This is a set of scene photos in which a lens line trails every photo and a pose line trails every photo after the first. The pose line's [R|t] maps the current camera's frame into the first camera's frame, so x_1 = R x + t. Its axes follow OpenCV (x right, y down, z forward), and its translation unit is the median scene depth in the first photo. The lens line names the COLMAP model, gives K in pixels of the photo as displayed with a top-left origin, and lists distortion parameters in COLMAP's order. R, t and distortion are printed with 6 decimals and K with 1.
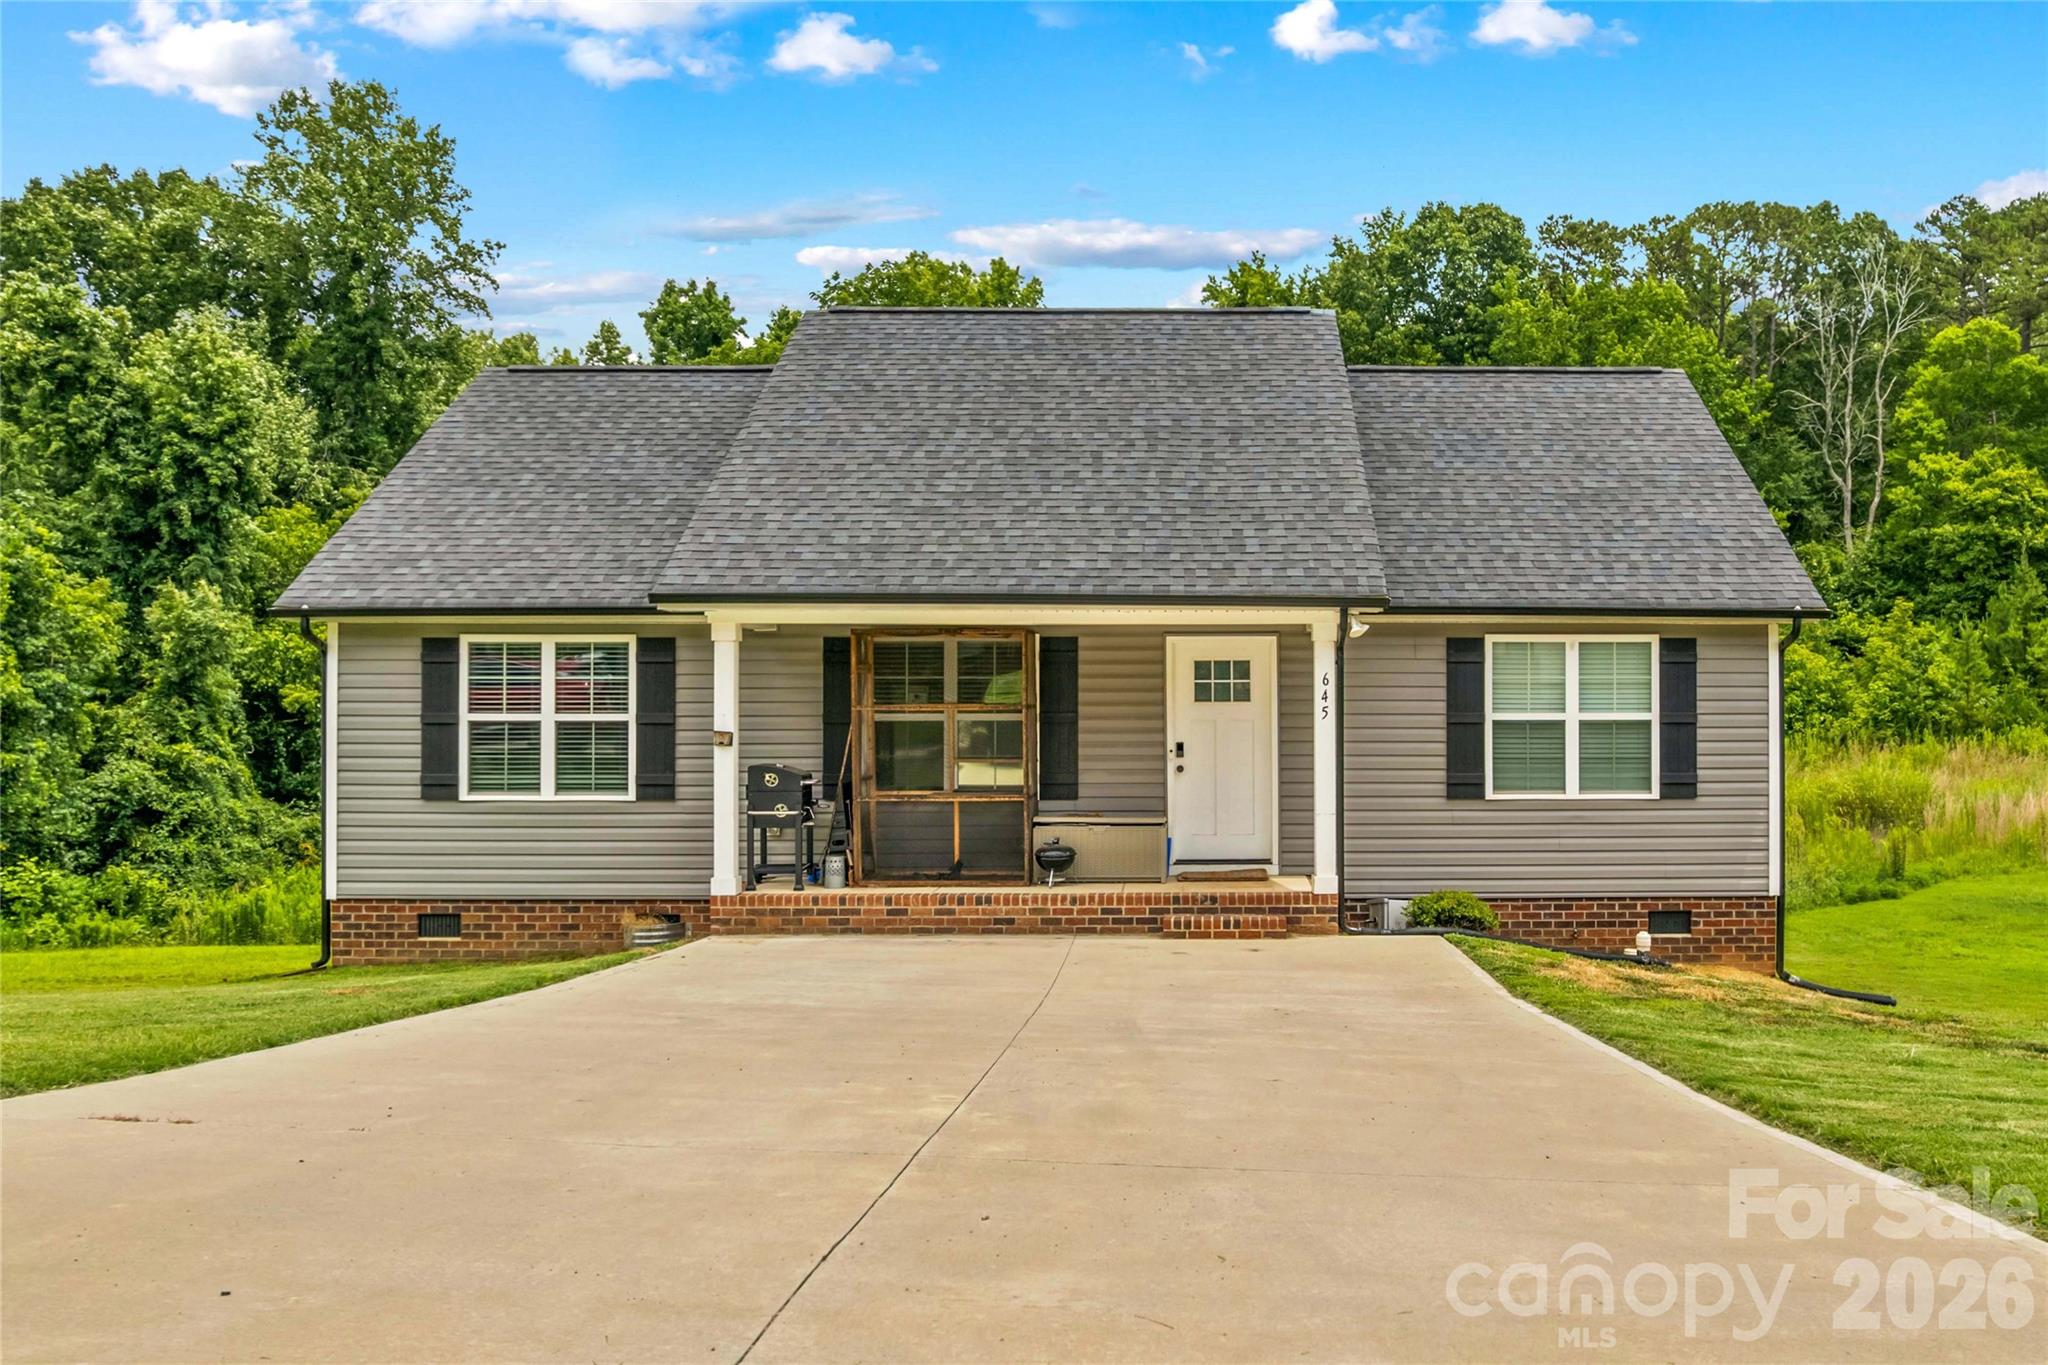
lens RADIAL K [[1697.9, 0, 1238.5], [0, 1697.9, 692.3], [0, 0, 1]] dist [-0.045024, 0.005347]
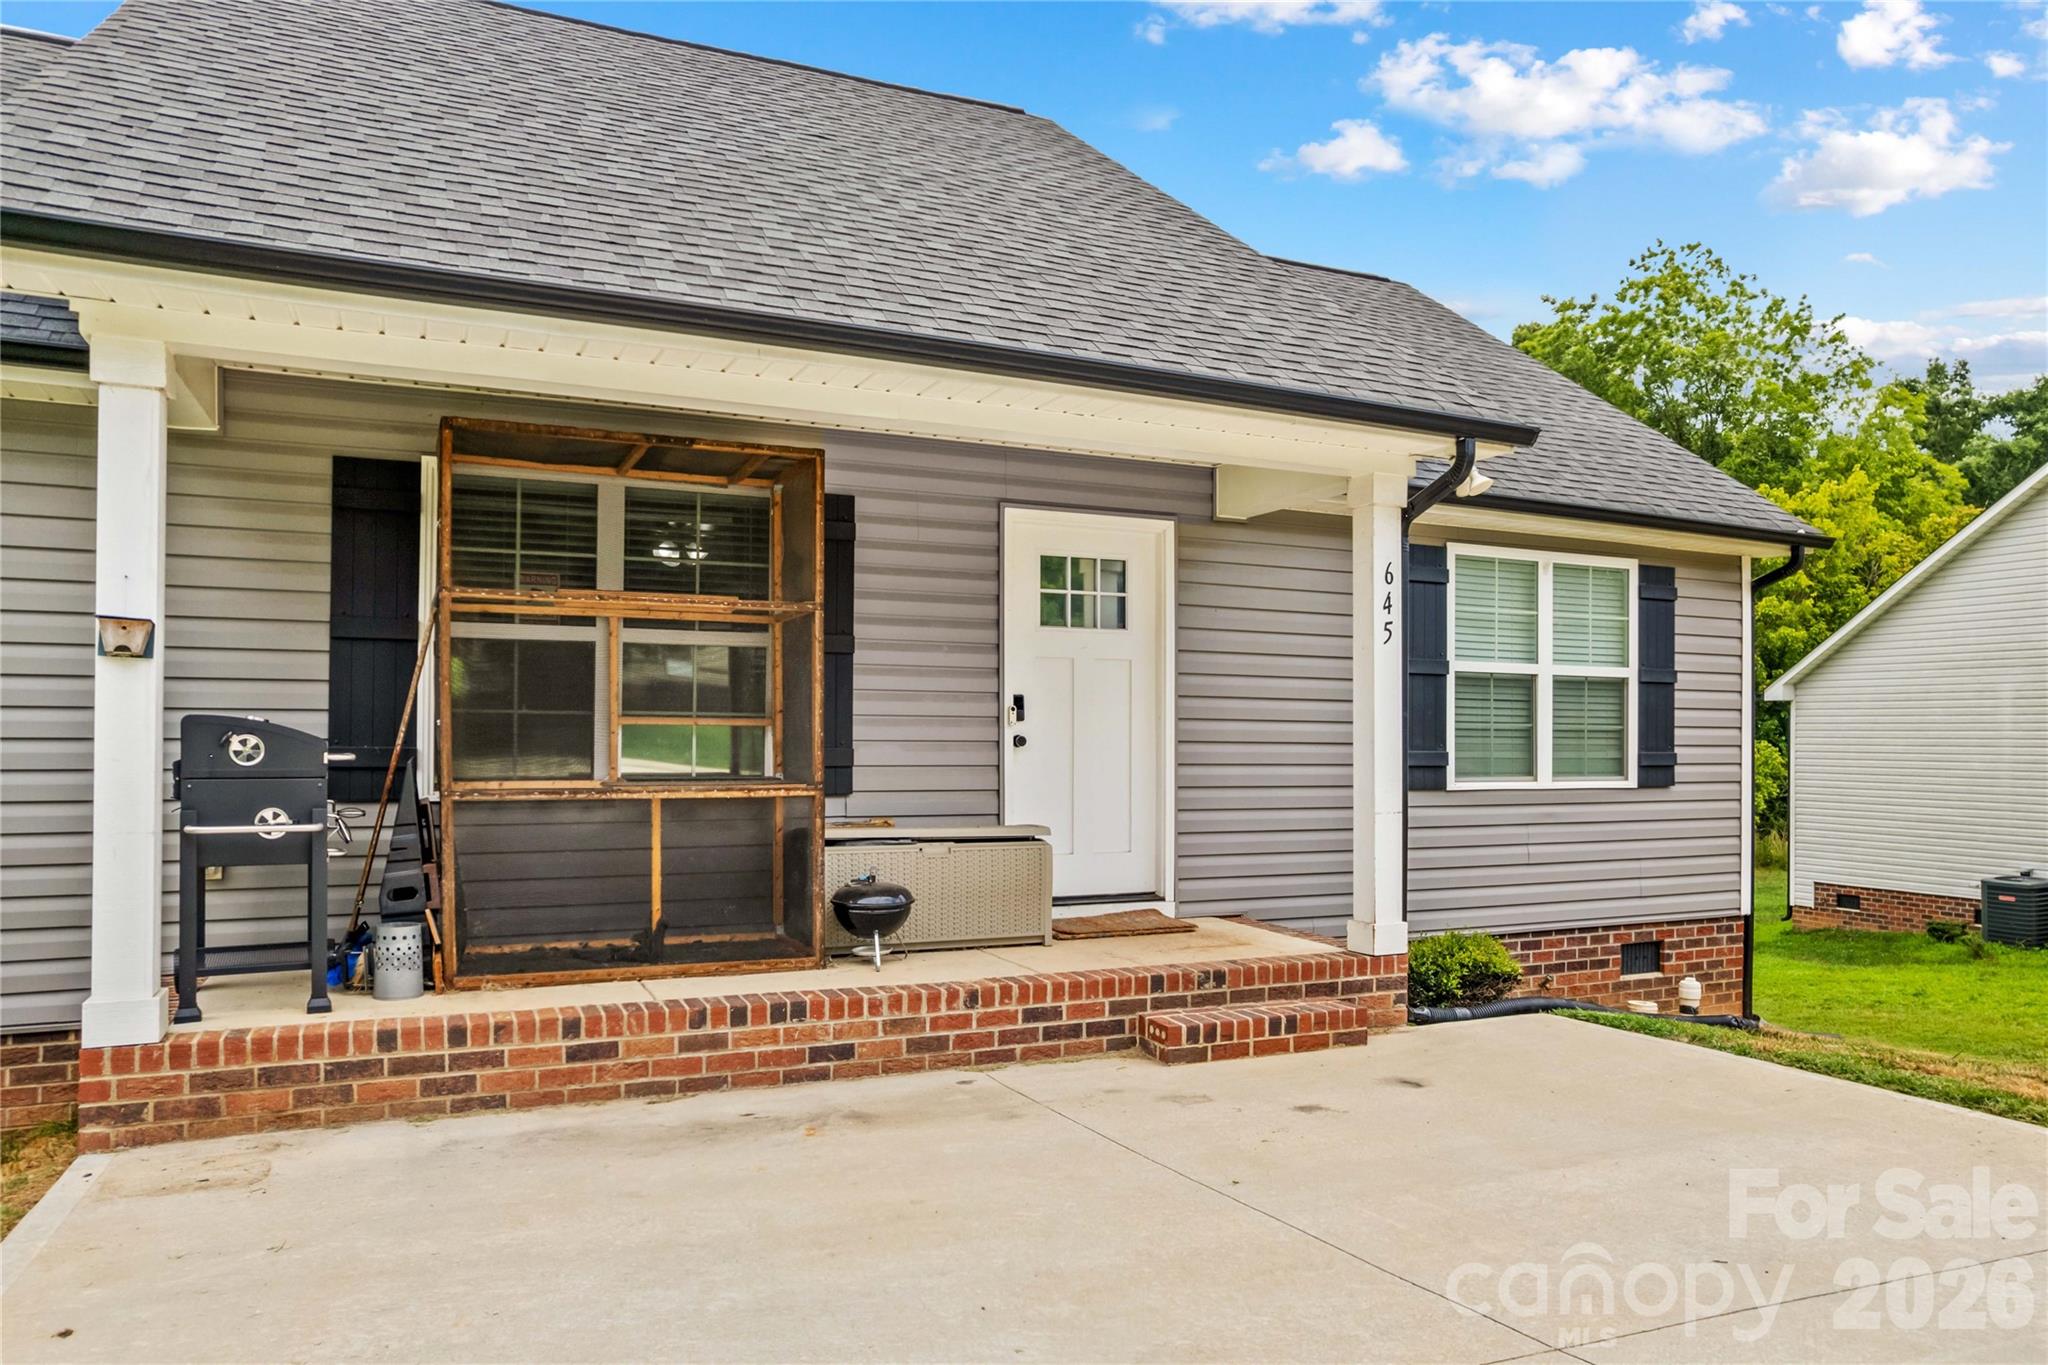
lens RADIAL K [[1402.9, 0, 1079.3], [0, 1402.9, 726.7], [0, 0, 1]] dist [-0.068646, 0.056327]
pose [[0.911438, 0.011226, 0.411285, -0.213769], [-0.011438, 0.999933, -0.001947, 0.041555], [-0.411279, -0.002930, 0.911505, 0.567197]]
